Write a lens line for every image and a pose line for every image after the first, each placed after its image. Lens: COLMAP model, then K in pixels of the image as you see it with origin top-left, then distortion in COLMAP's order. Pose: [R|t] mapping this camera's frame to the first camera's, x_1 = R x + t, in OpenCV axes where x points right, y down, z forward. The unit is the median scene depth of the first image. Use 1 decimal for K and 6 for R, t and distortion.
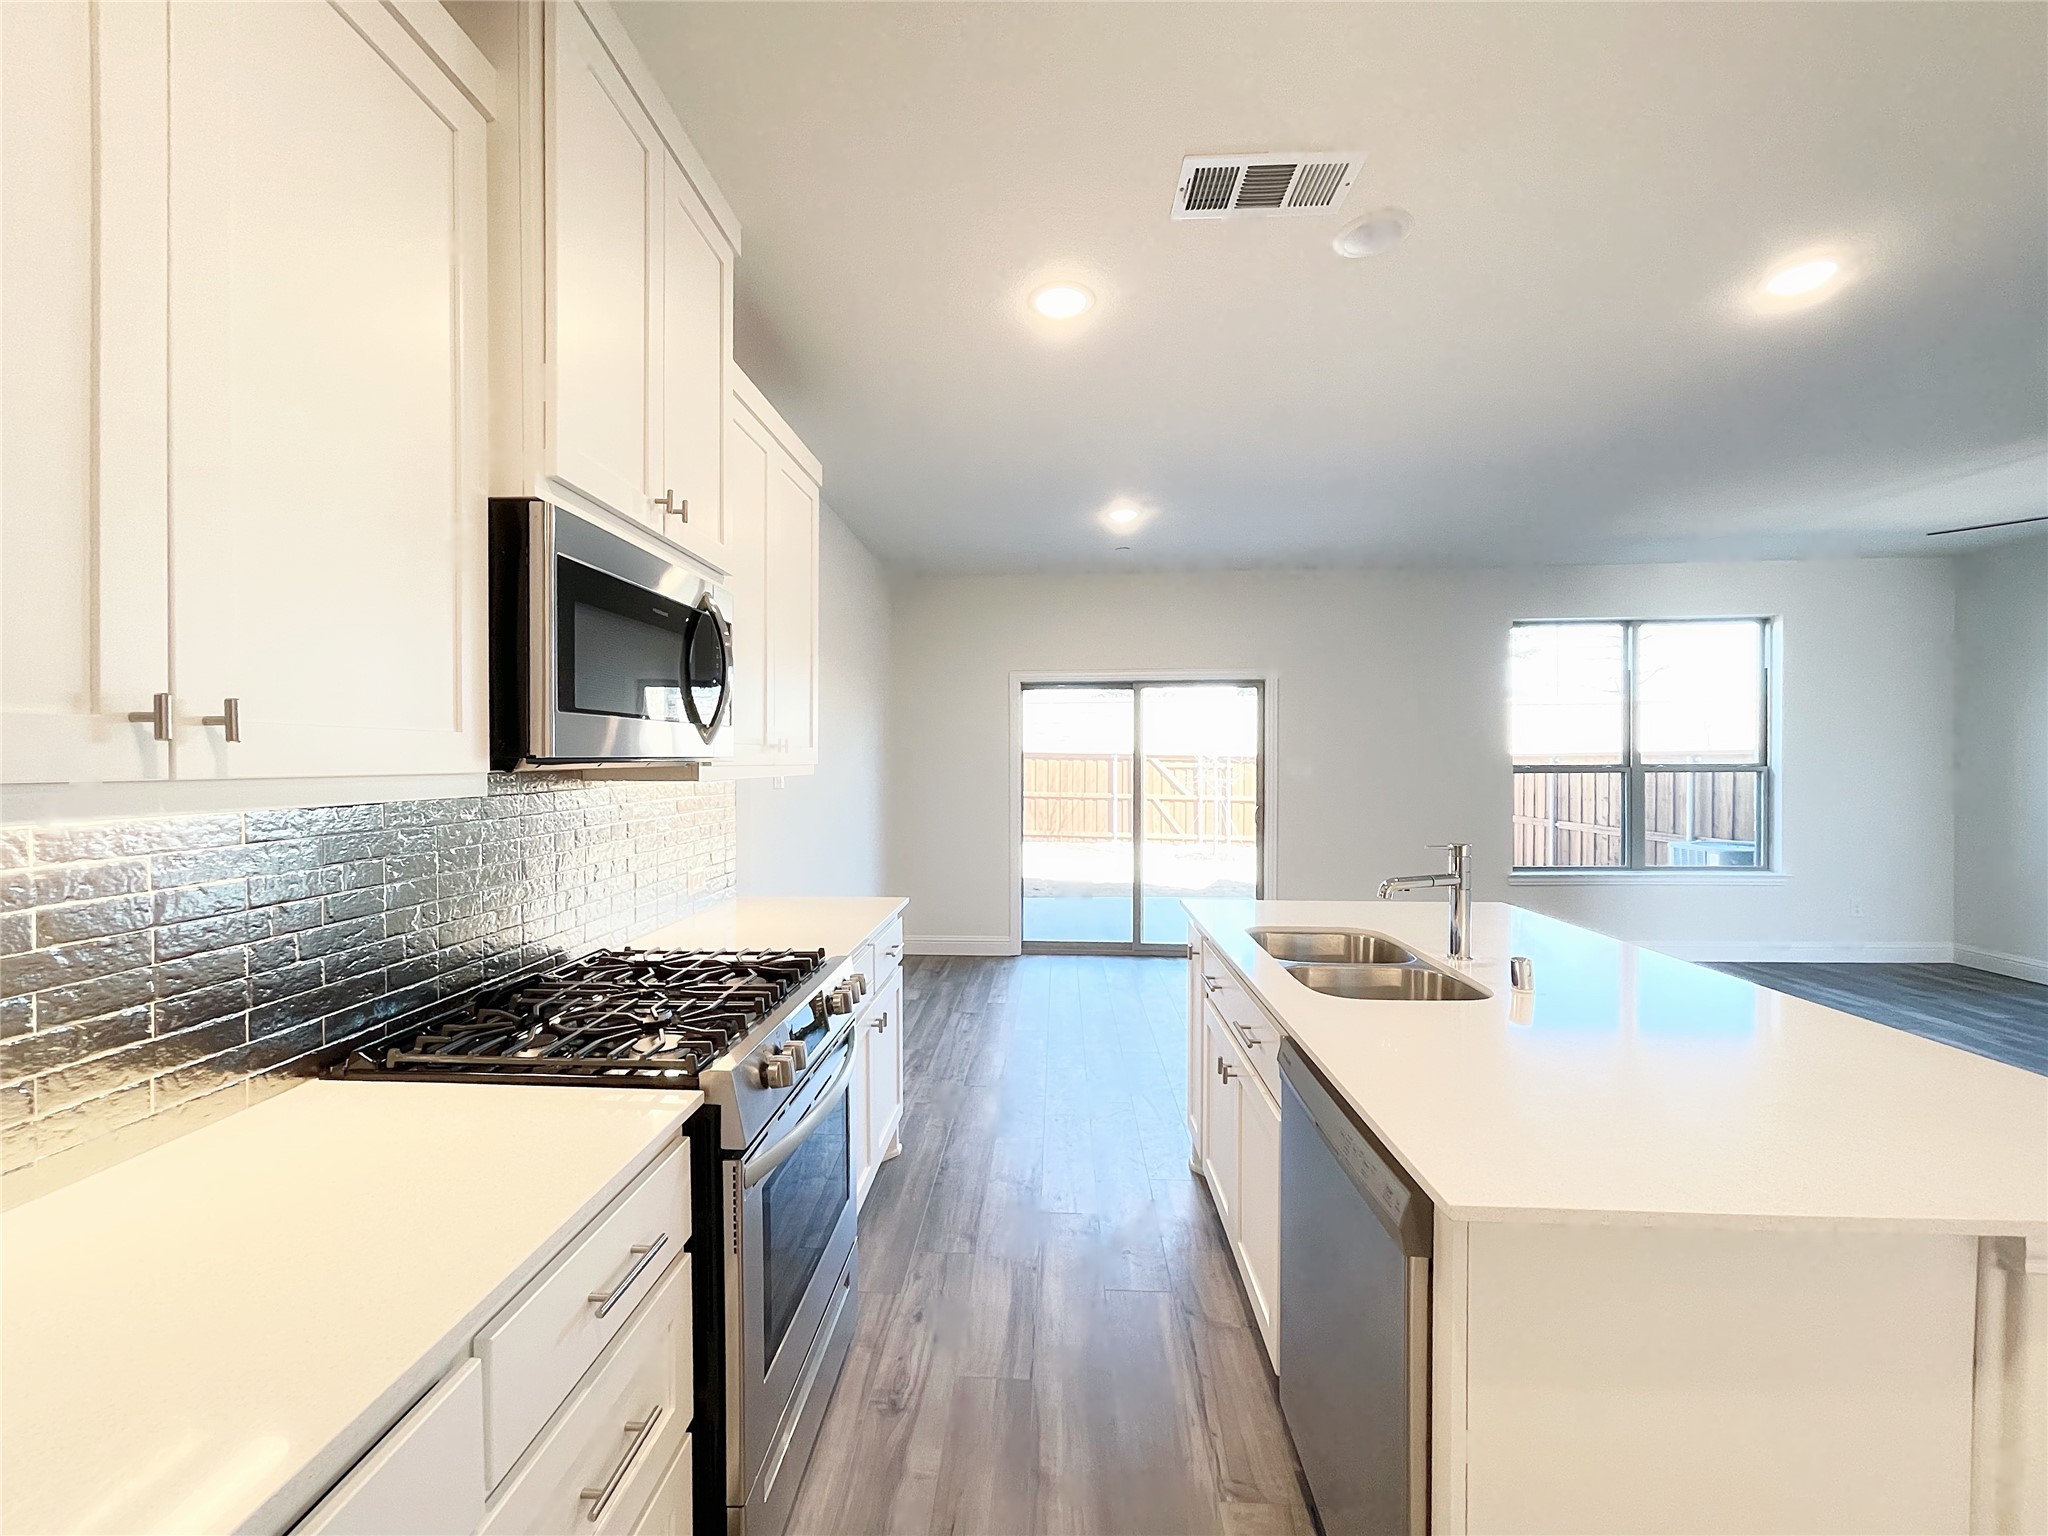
lens RADIAL K [[828.0, 0, 1007.5], [0, 828.0, 768.3], [0, 0, 1]] dist [-0.000492, 0.000656]
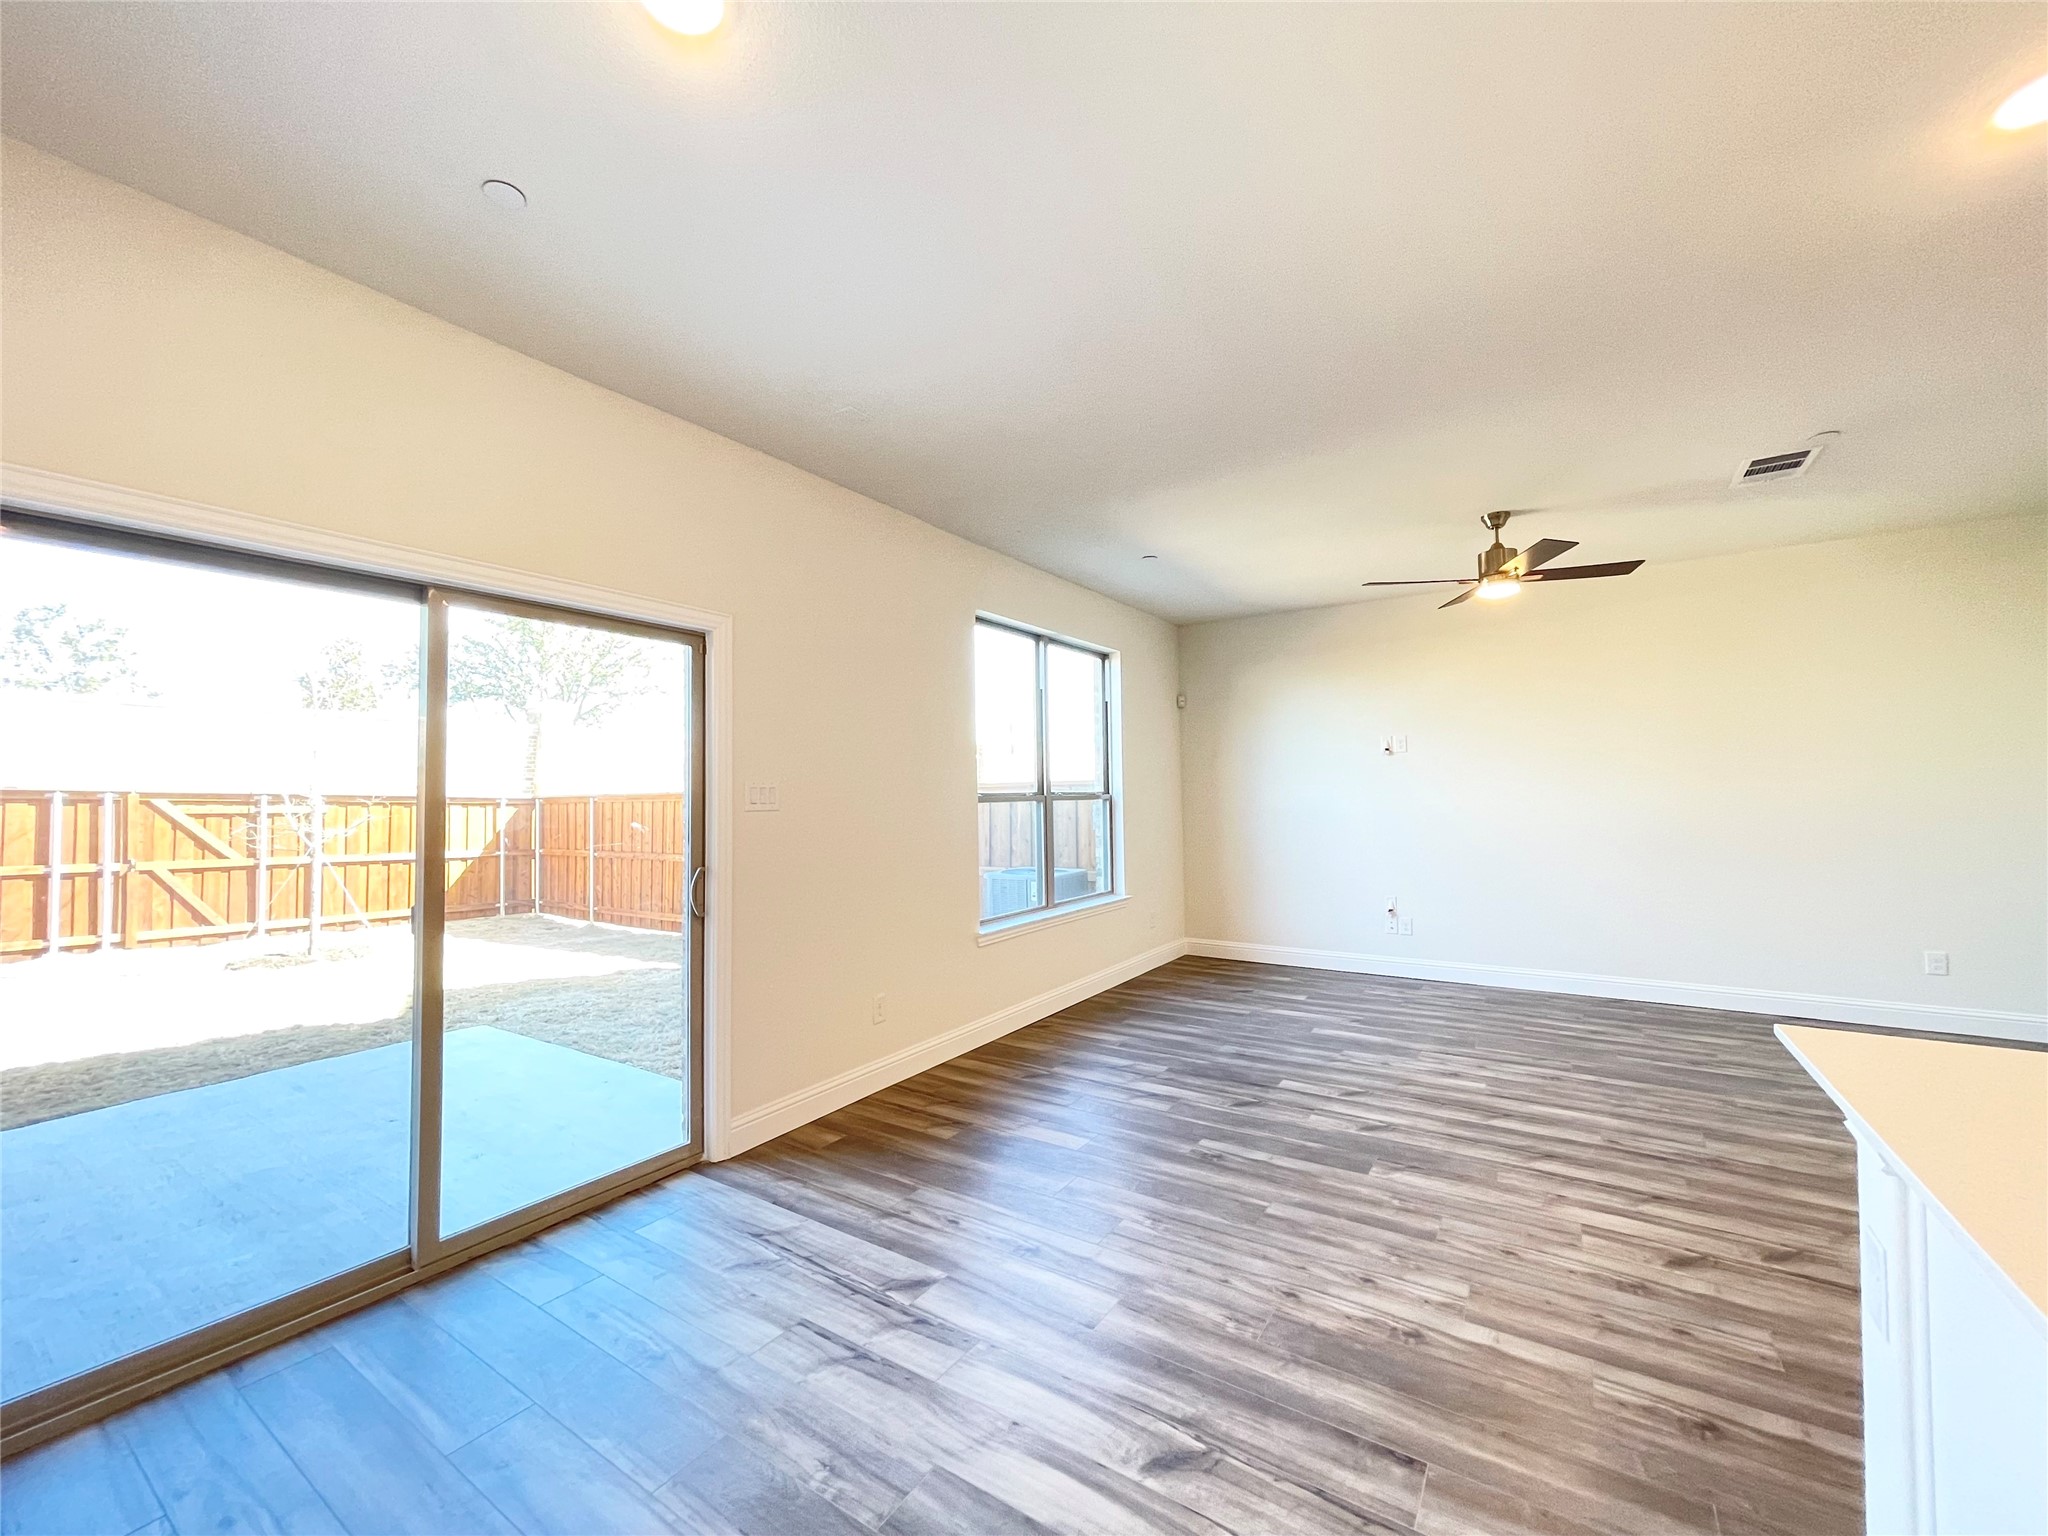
lens RADIAL K [[828.0, 0, 1007.5], [0, 828.0, 768.3], [0, 0, 1]] dist [-0.000492, 0.000656]
pose [[0.509845, 0.028953, 0.859779, -0.048273], [0.018101, 0.998851, -0.044370, 0.008673], [-0.860076, 0.038185, 0.508735, 0.556893]]
